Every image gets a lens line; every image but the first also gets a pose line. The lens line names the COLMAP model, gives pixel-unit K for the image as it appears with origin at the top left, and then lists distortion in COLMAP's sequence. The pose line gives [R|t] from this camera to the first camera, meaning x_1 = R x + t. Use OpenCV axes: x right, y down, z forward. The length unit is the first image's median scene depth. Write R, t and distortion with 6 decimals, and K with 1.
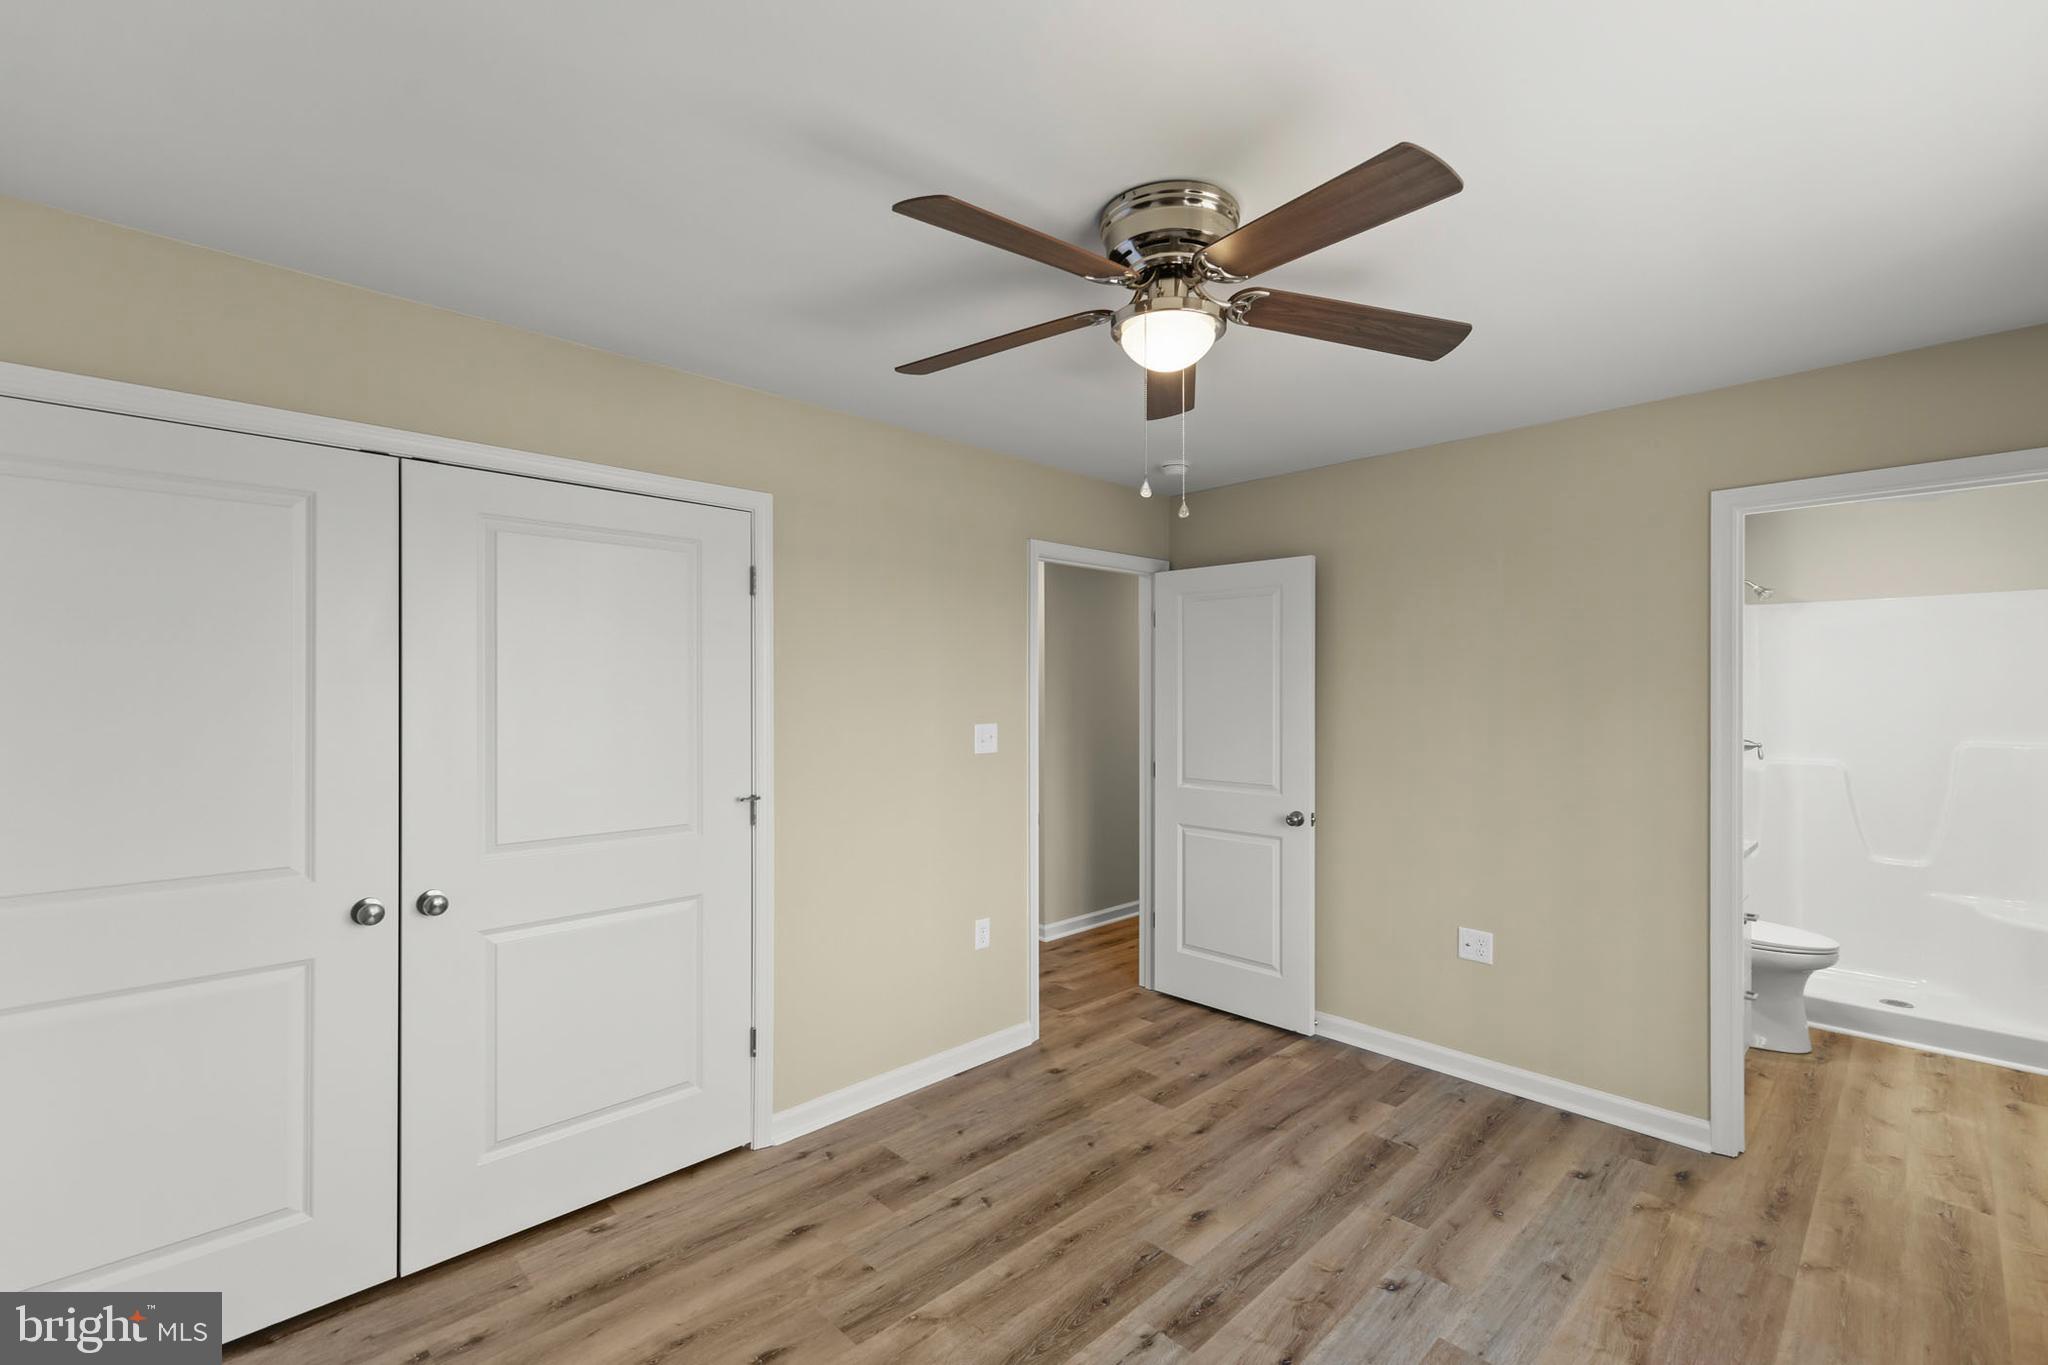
lens RADIAL K [[875.9, 0, 1022.9], [0, 875.9, 677.7], [0, 0, 1]] dist [0.004946, -0.000009]
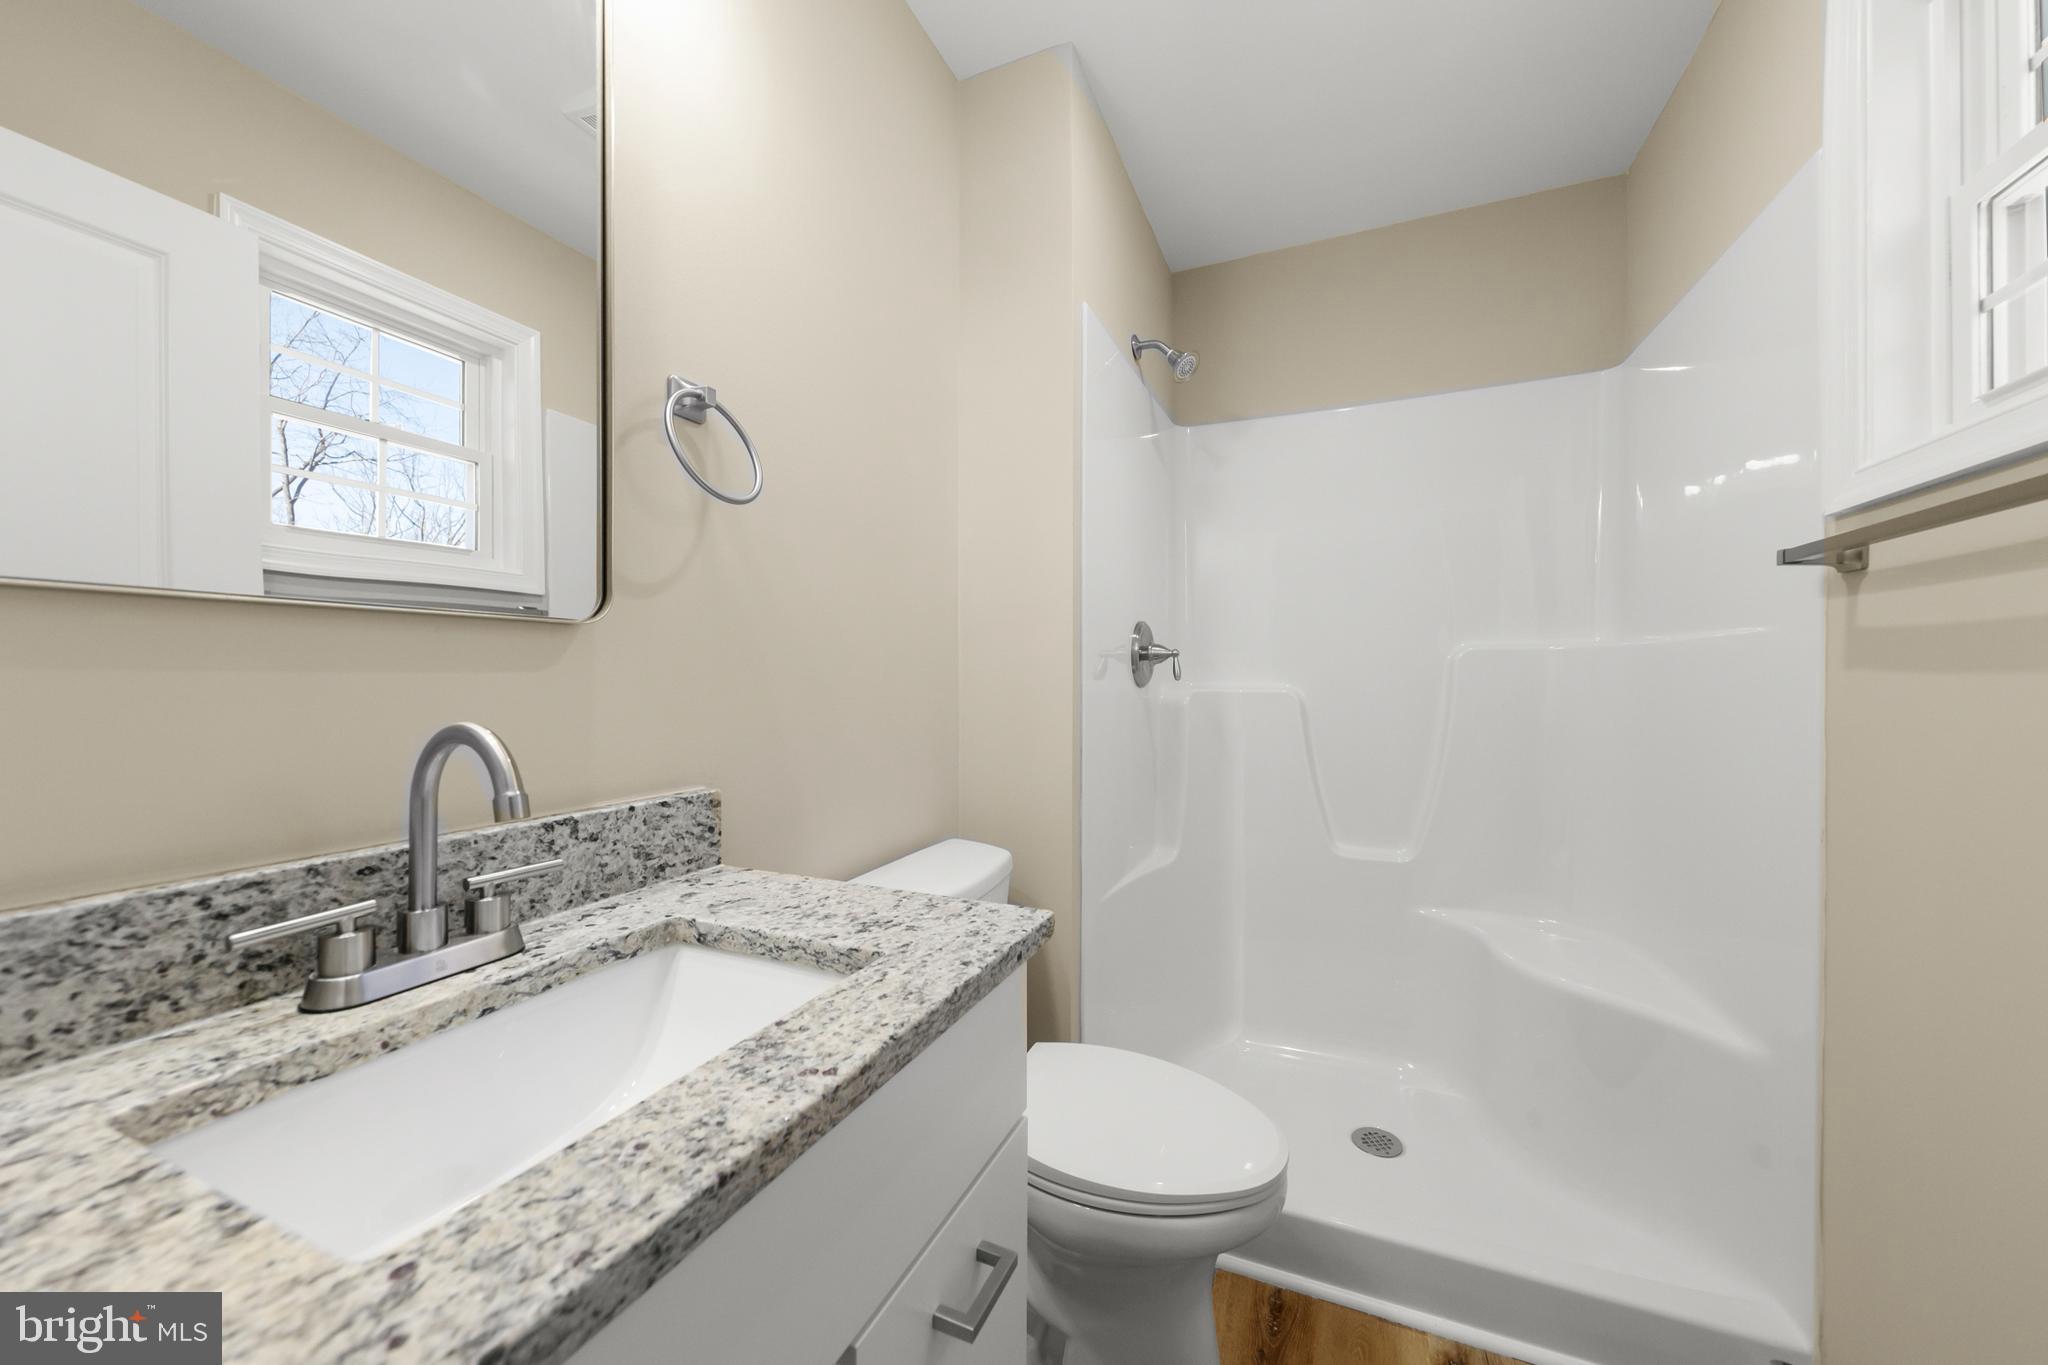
lens RADIAL K [[746.9, 0, 1024.0], [0, 746.9, 682.5], [0, 0, 1]] dist [-0.000055, -0.000013]
pose [[0.920256, -0.000389, 0.391316, 0.594977], [-0.003459, 0.999952, 0.009127, 0.092365], [-0.391301, -0.009752, 0.920211, 0.641520]]
